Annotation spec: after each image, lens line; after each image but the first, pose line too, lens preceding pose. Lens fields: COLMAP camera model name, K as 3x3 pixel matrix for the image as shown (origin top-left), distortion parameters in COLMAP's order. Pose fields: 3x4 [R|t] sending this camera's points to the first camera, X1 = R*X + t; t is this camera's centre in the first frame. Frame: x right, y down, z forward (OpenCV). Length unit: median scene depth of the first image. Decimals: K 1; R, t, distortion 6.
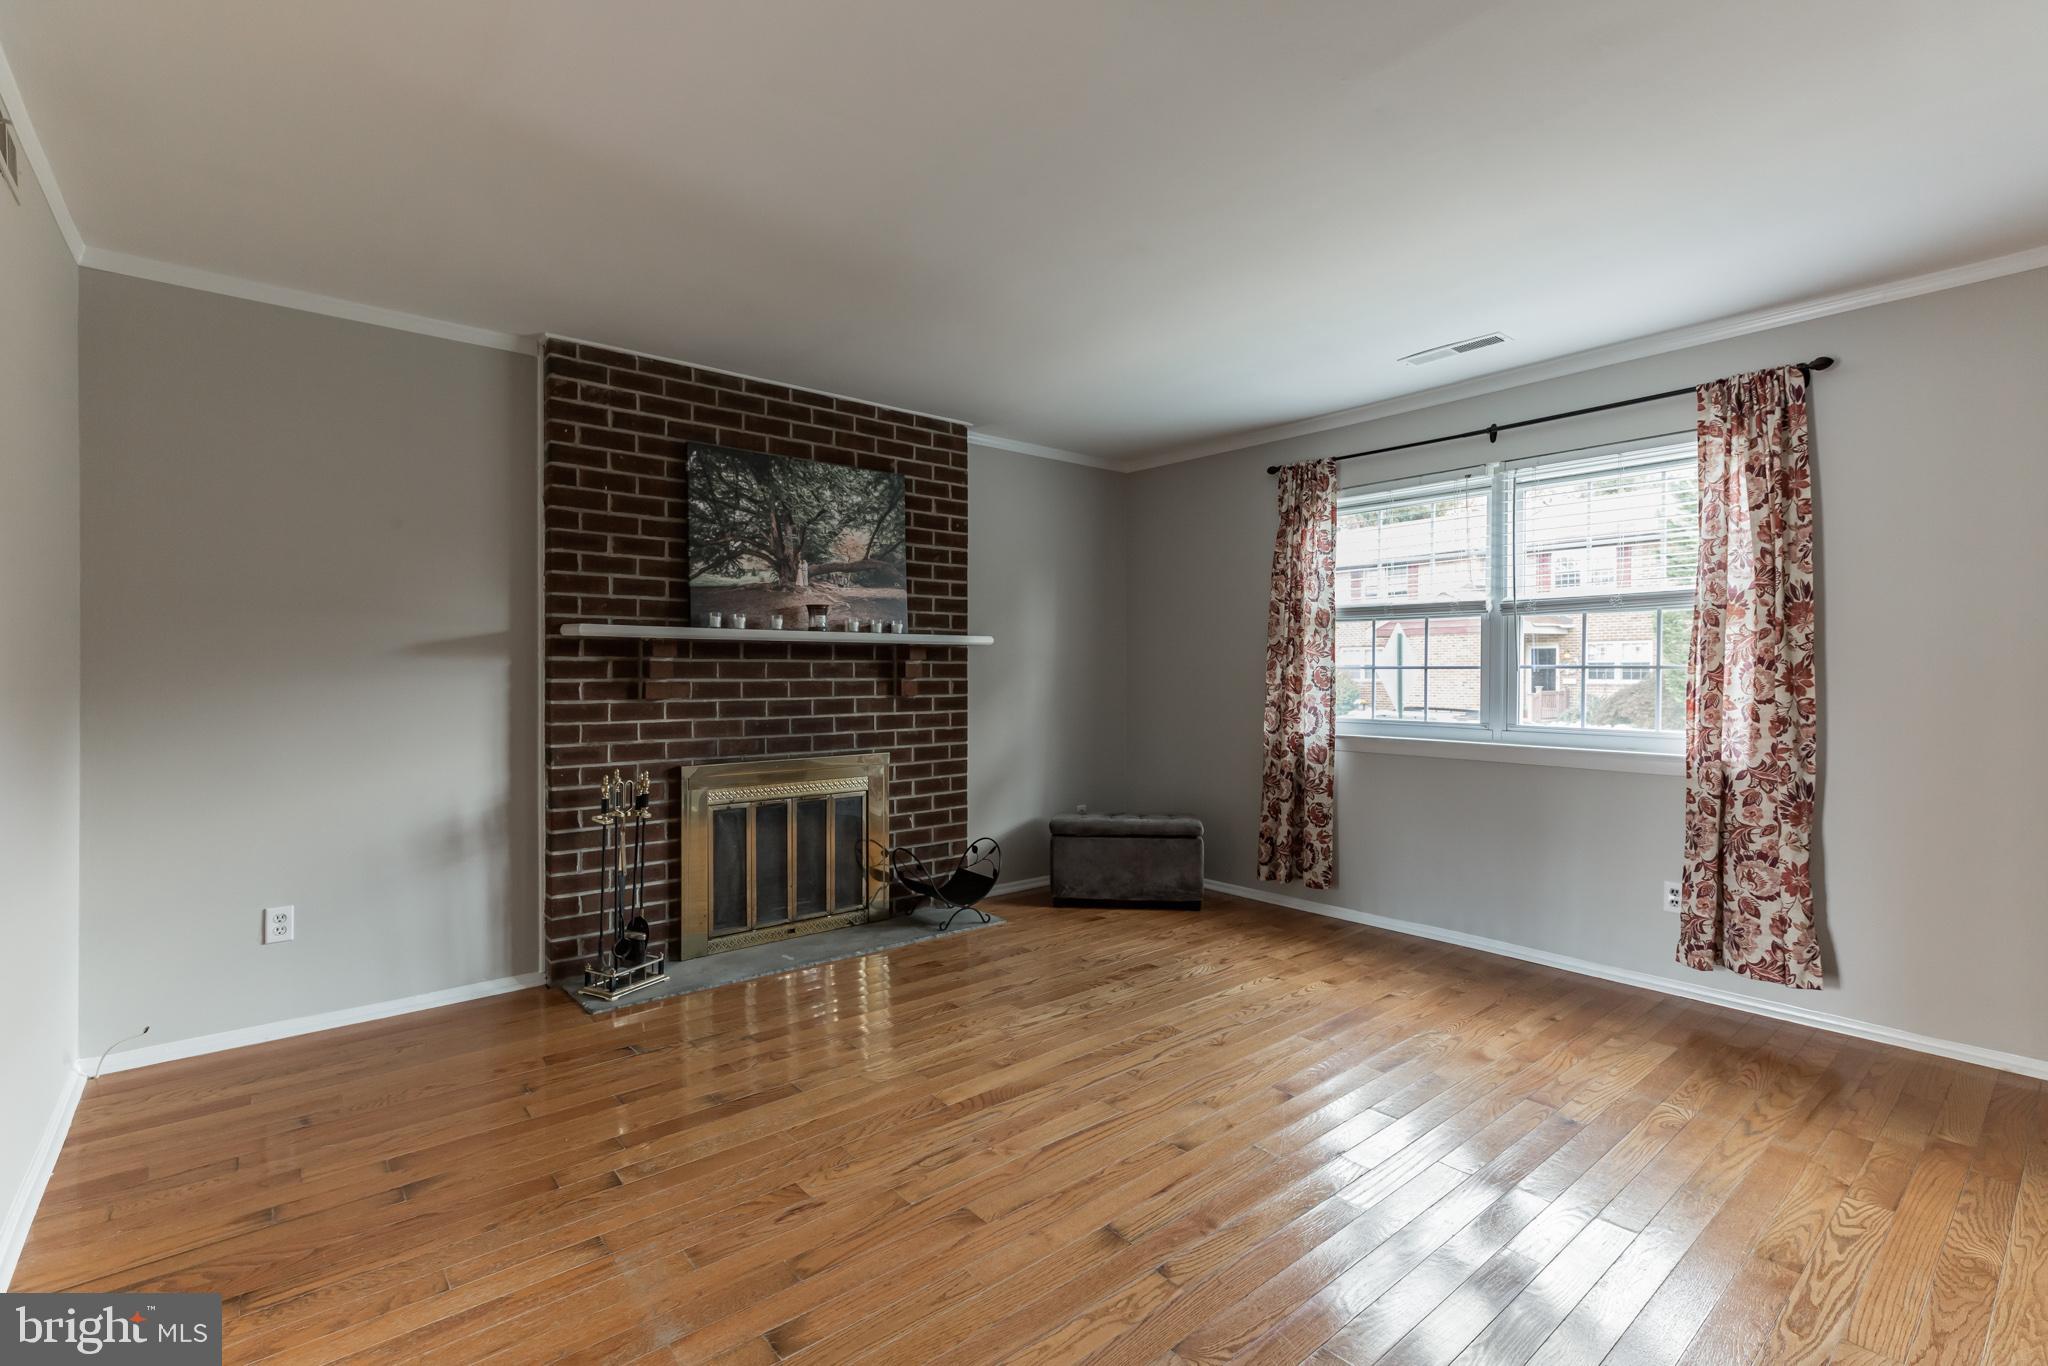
lens RADIAL K [[934.3, 0, 1006.0], [0, 934.3, 675.2], [0, 0, 1]] dist [0.003181, -0.000023]
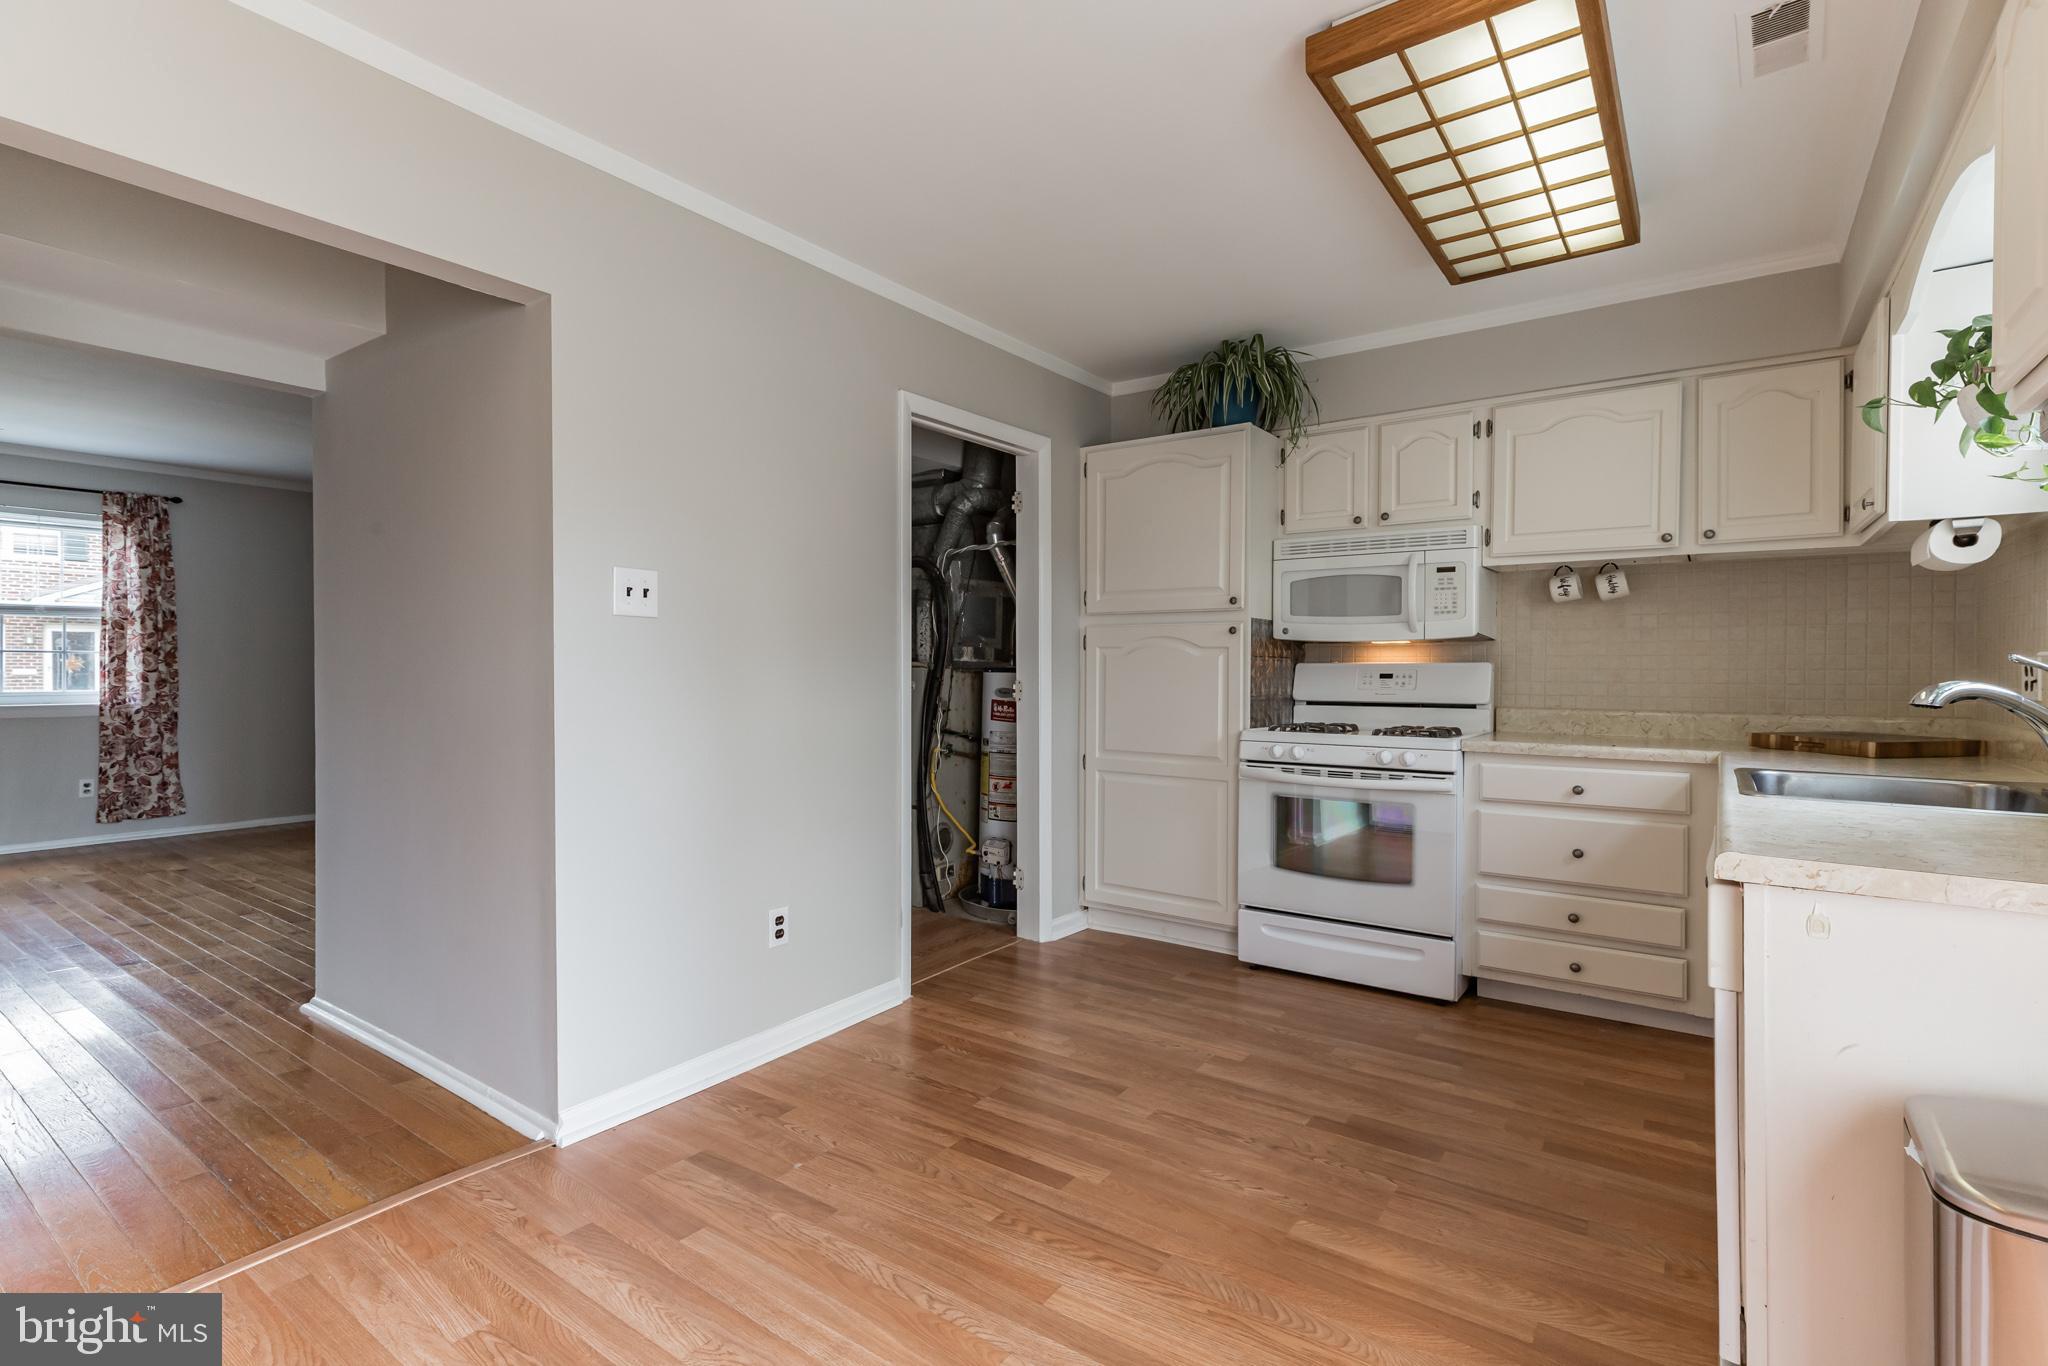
lens RADIAL K [[931.8, 0, 1062.4], [0, 931.8, 671.7], [0, 0, 1]] dist [0.002748, 0.000519]
pose [[-0.277857, -0.006507, 0.960600, -1.207844], [0.002299, 0.999970, 0.007439, 0.015721], [-0.960620, 0.004275, -0.277834, -0.193886]]
